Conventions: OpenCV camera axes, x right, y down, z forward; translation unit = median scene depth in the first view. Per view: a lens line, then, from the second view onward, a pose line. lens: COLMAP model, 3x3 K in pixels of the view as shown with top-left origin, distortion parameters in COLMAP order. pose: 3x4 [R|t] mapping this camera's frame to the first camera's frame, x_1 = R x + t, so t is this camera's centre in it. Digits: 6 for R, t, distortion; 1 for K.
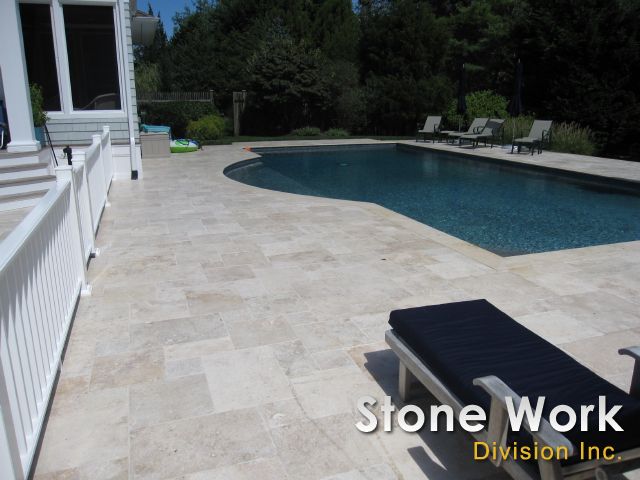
lens RADIAL K [[525.3, 0, 320.0], [0, 525.3, 240.0], [0, 0, 1]] dist [-0.080424, 0.045480]
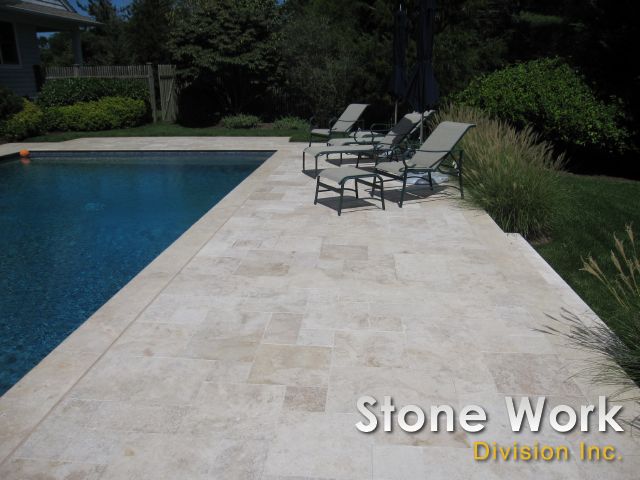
lens RADIAL K [[525.3, 0, 320.0], [0, 525.3, 240.0], [0, 0, 1]] dist [-0.080424, 0.045480]
pose [[0.954160, 0.081653, -0.287943, 0.296352], [-0.066062, 0.995795, 0.063471, -0.108624], [0.291915, -0.041539, 0.955542, 0.389851]]
